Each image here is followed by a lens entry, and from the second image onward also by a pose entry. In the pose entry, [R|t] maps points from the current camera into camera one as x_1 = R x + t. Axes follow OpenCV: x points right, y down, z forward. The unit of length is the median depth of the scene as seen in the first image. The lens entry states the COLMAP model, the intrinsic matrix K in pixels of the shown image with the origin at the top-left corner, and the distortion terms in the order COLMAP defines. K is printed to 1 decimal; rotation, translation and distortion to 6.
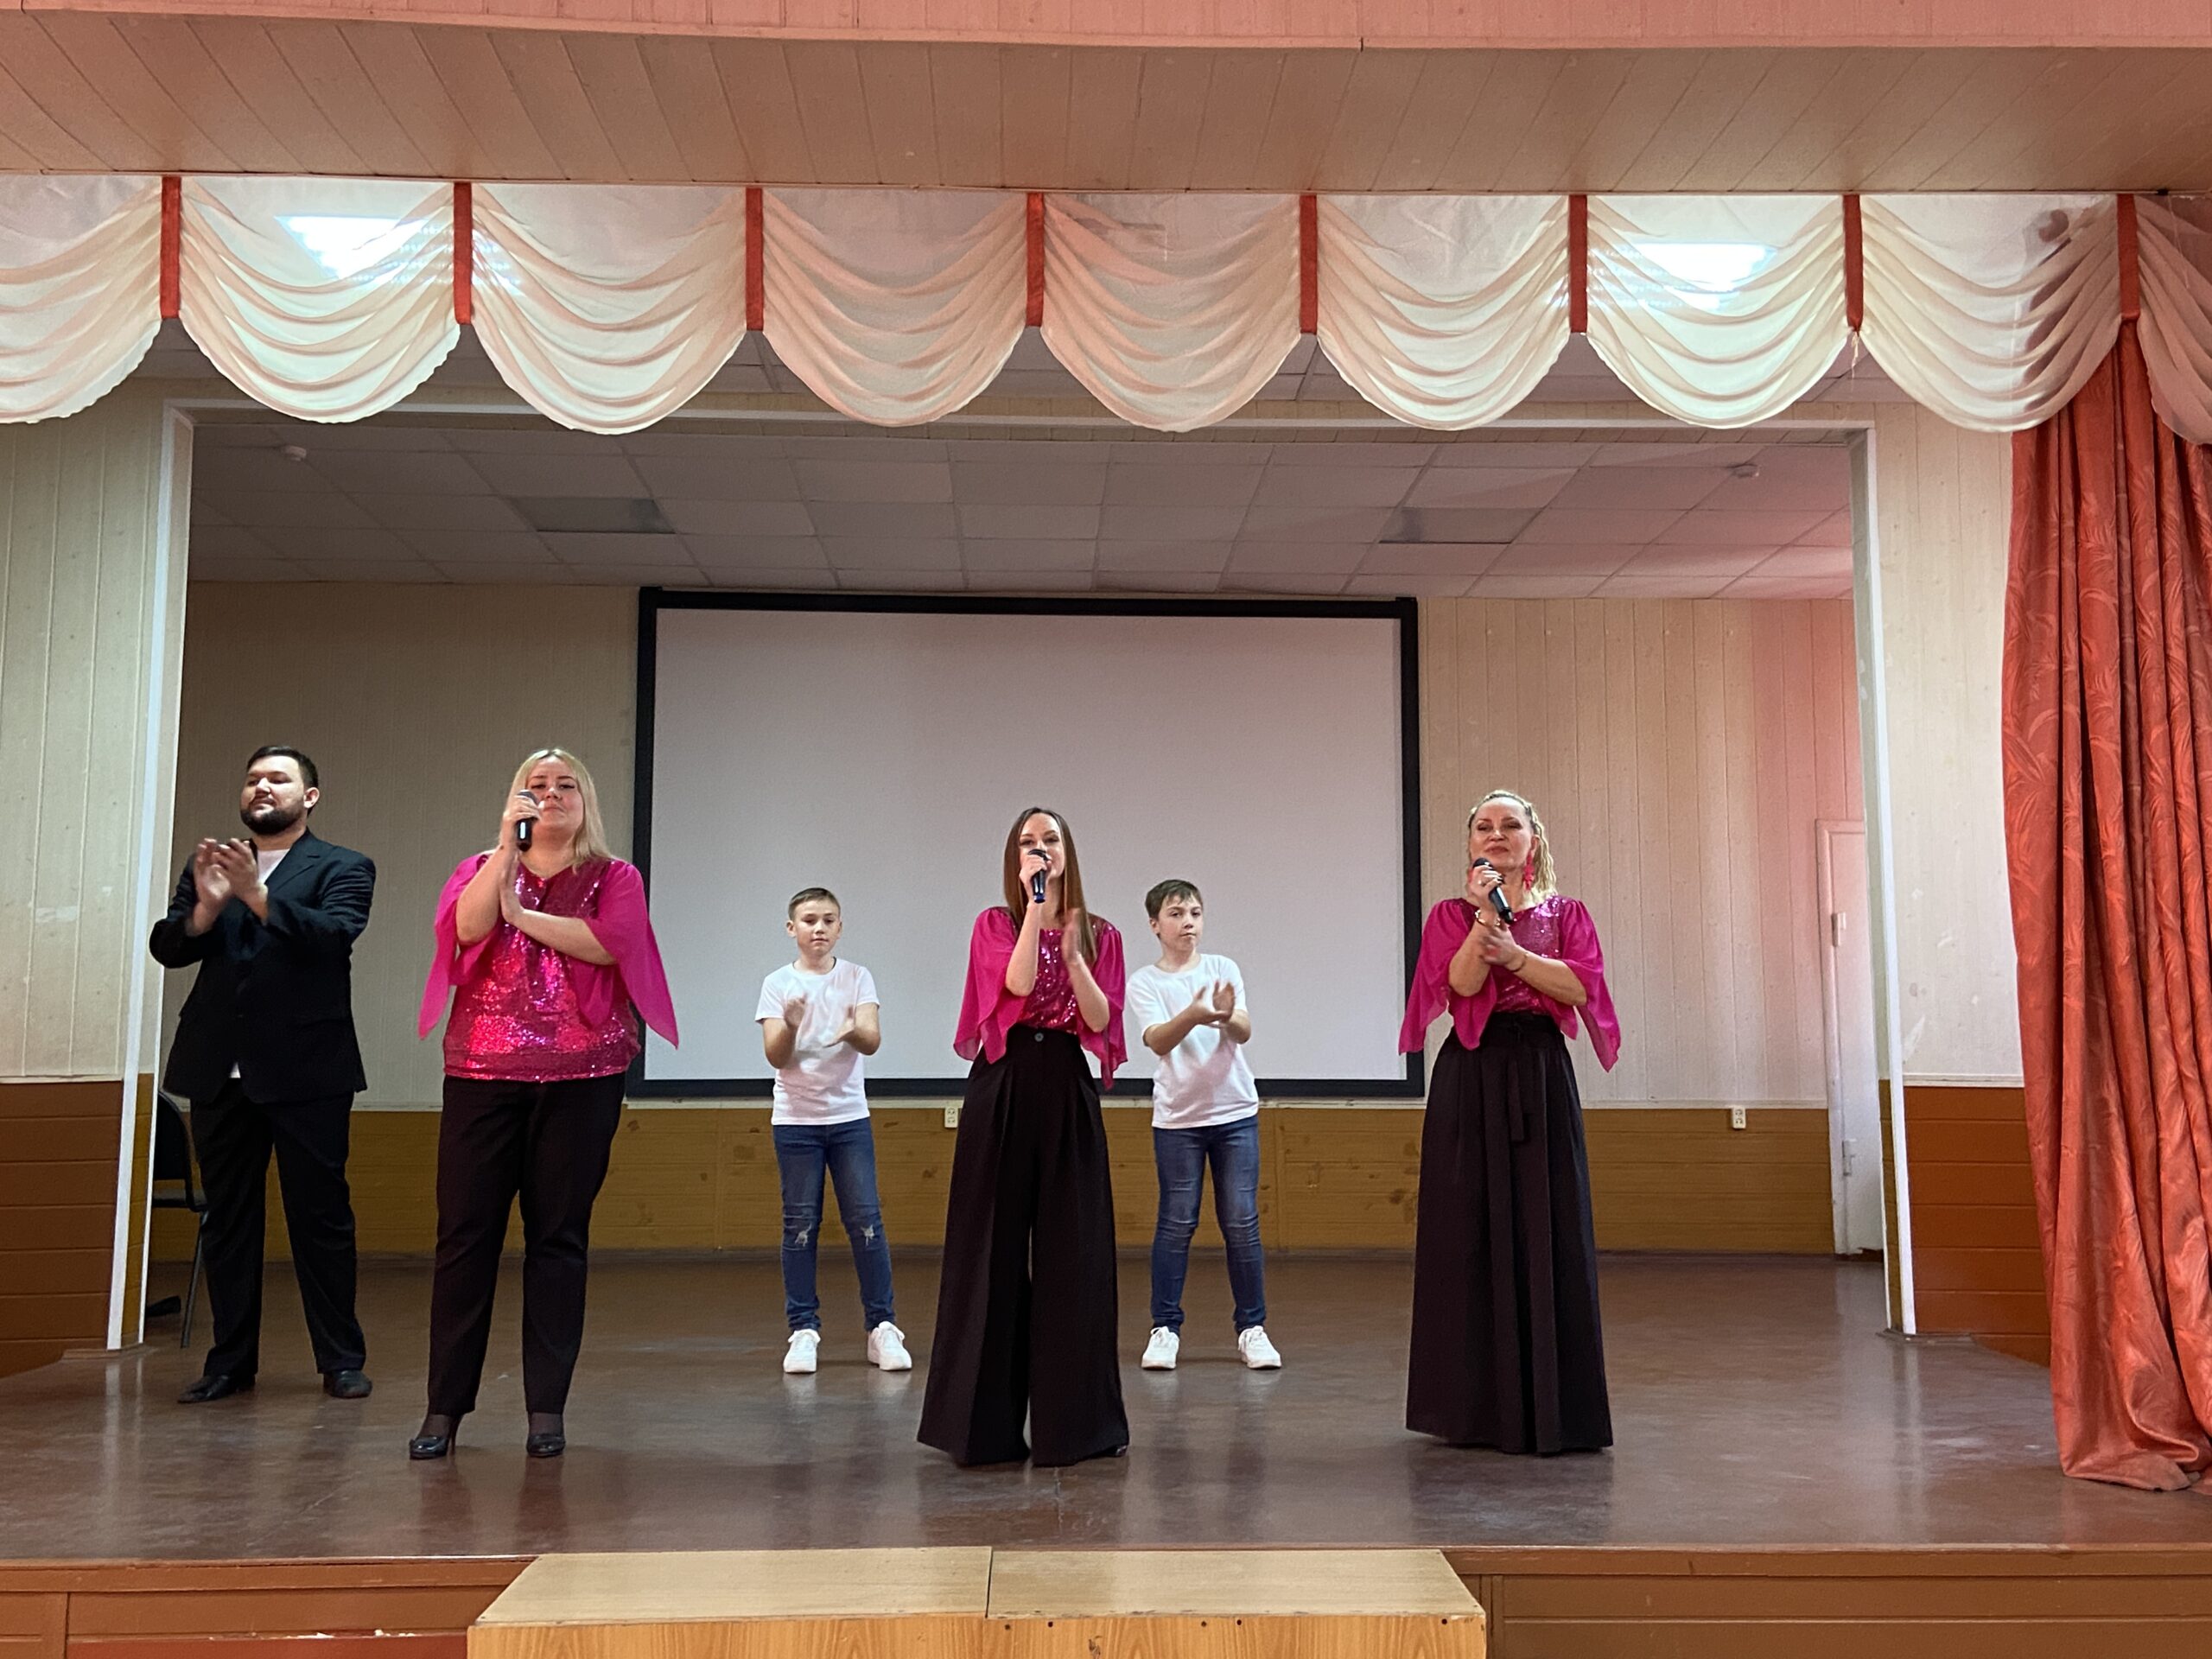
lens RADIAL K [[2062.6, 0, 1090.9], [0, 2062.6, 825.1], [0, 0, 1]] dist [0.111645, -0.152607]
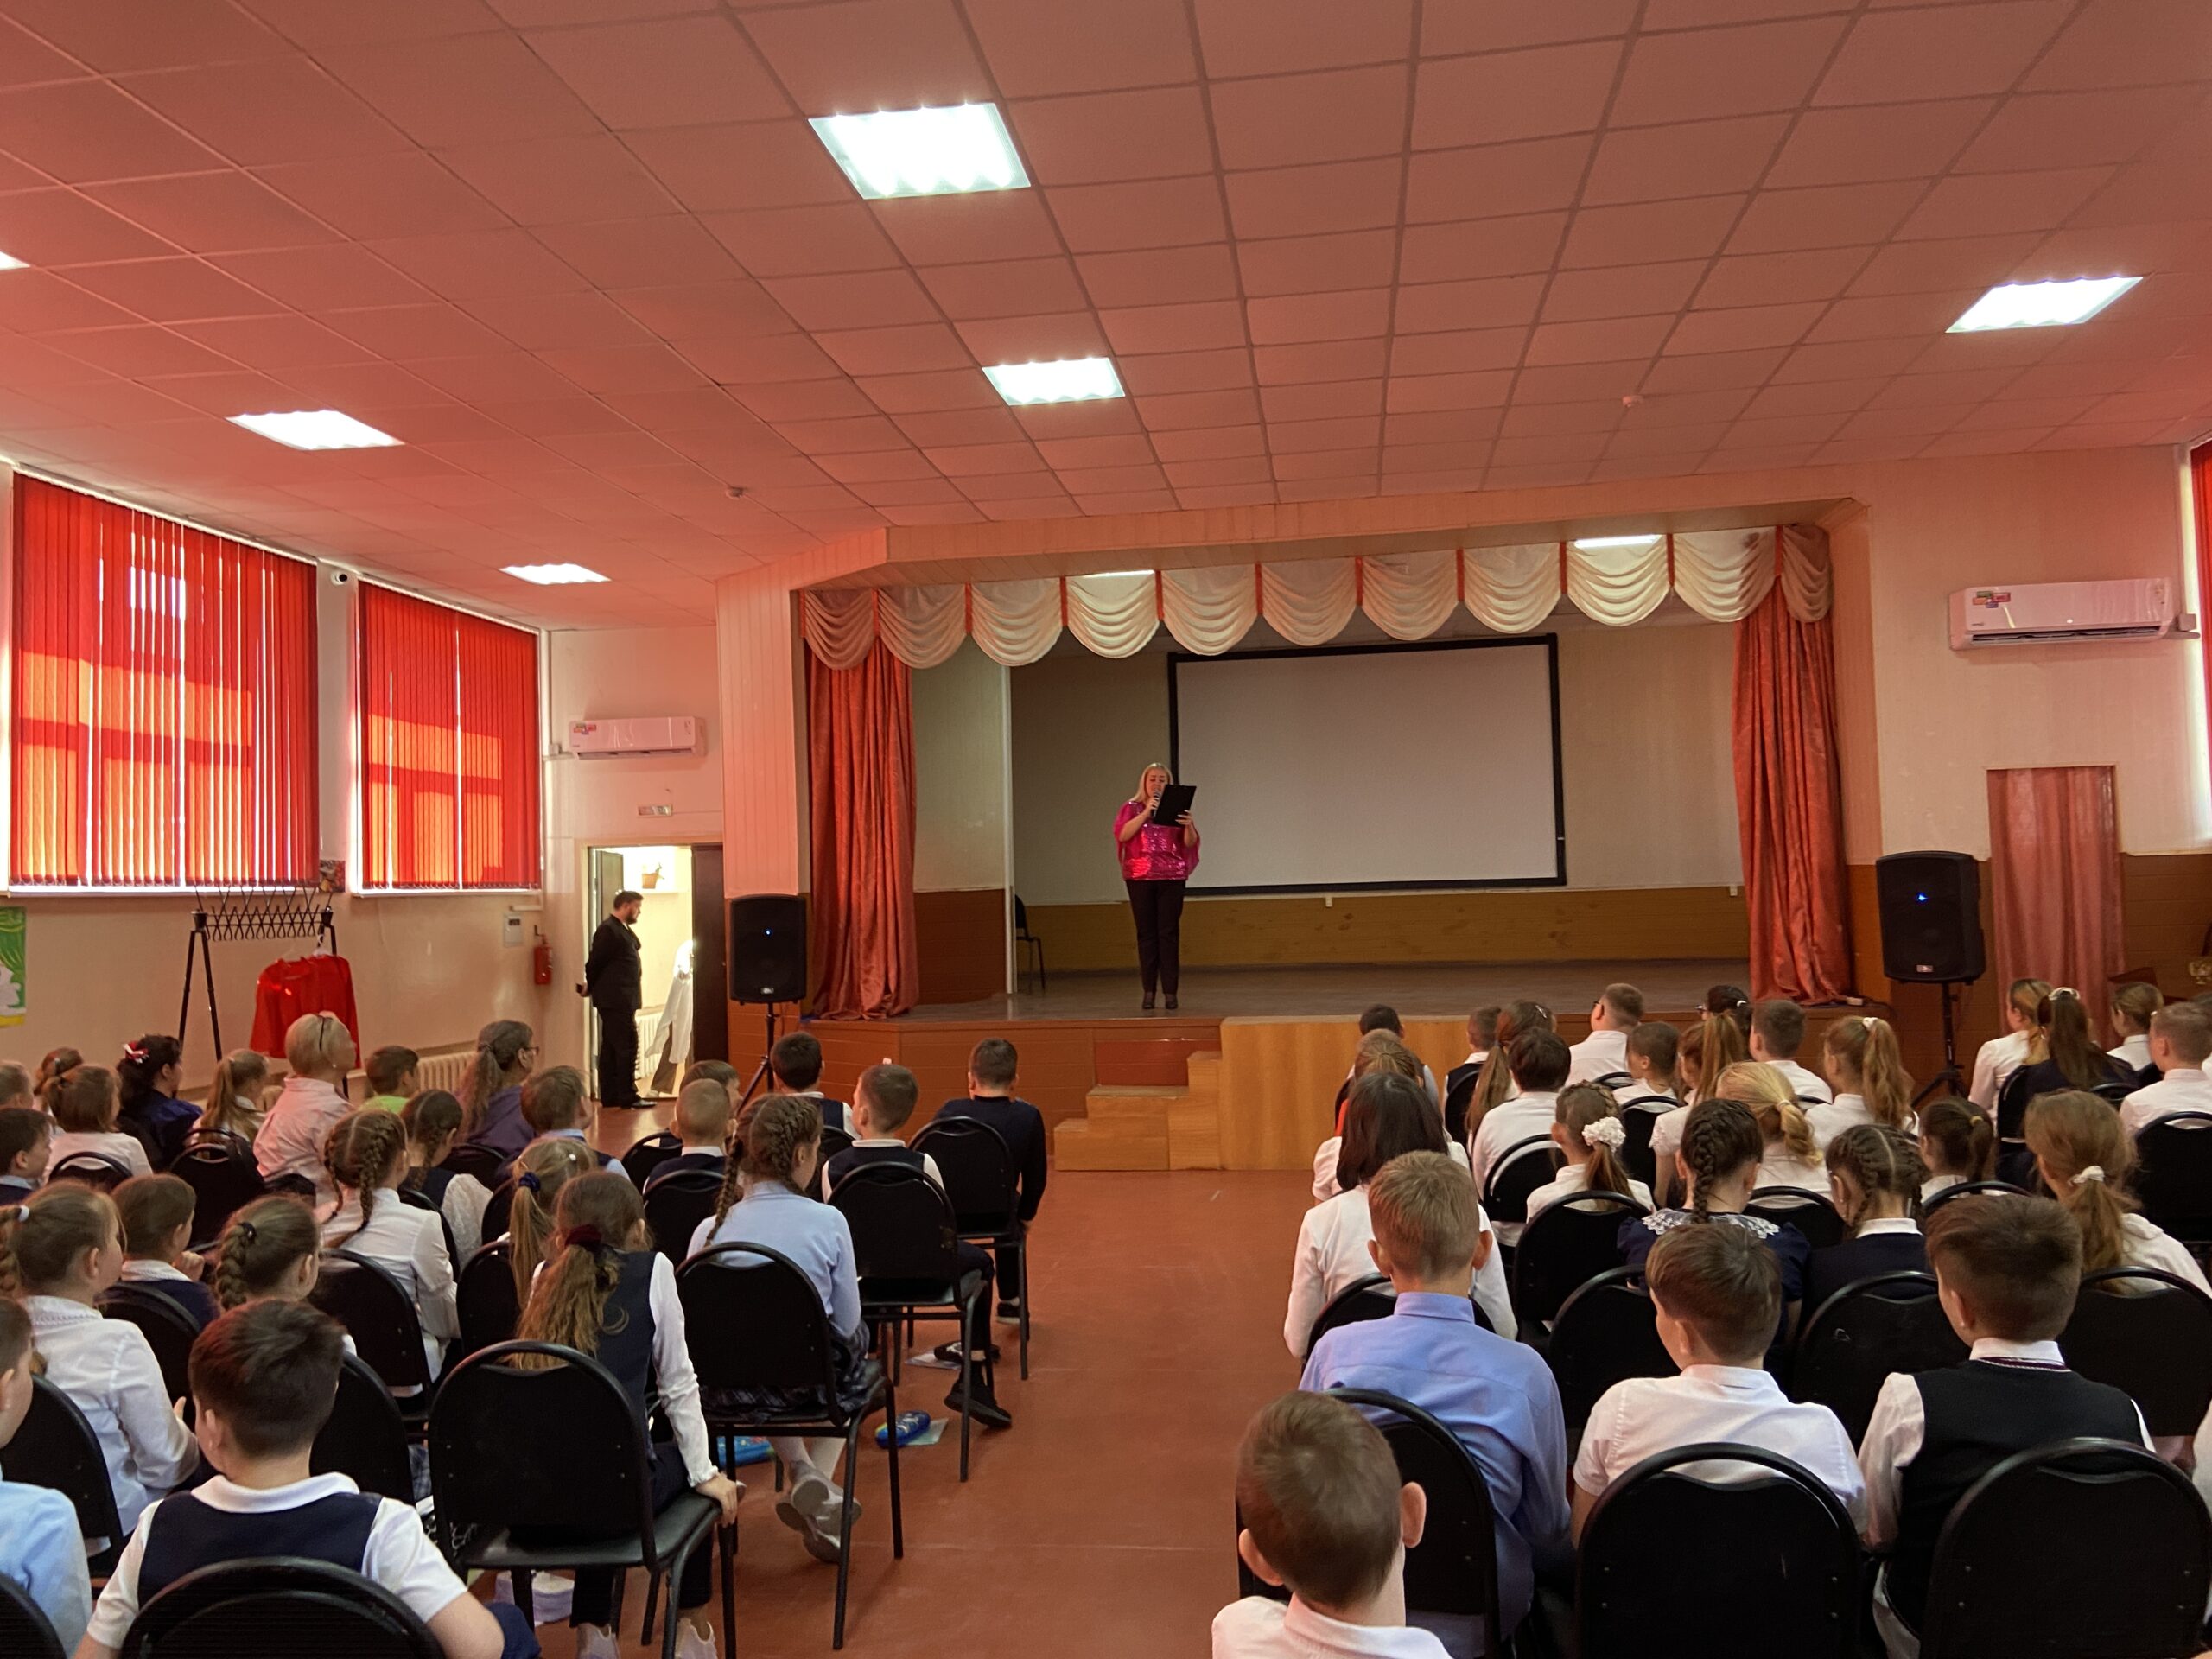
lens RADIAL K [[1677.9, 0, 1103.1], [0, 1677.9, 809.3], [0, 0, 1]] dist [0.111111, -0.136756]
pose [[0.979402, -0.038383, -0.198240, 0.073637], [0.050903, 0.996992, 0.058448, -0.117262], [0.195400, -0.067335, 0.978409, -1.306864]]
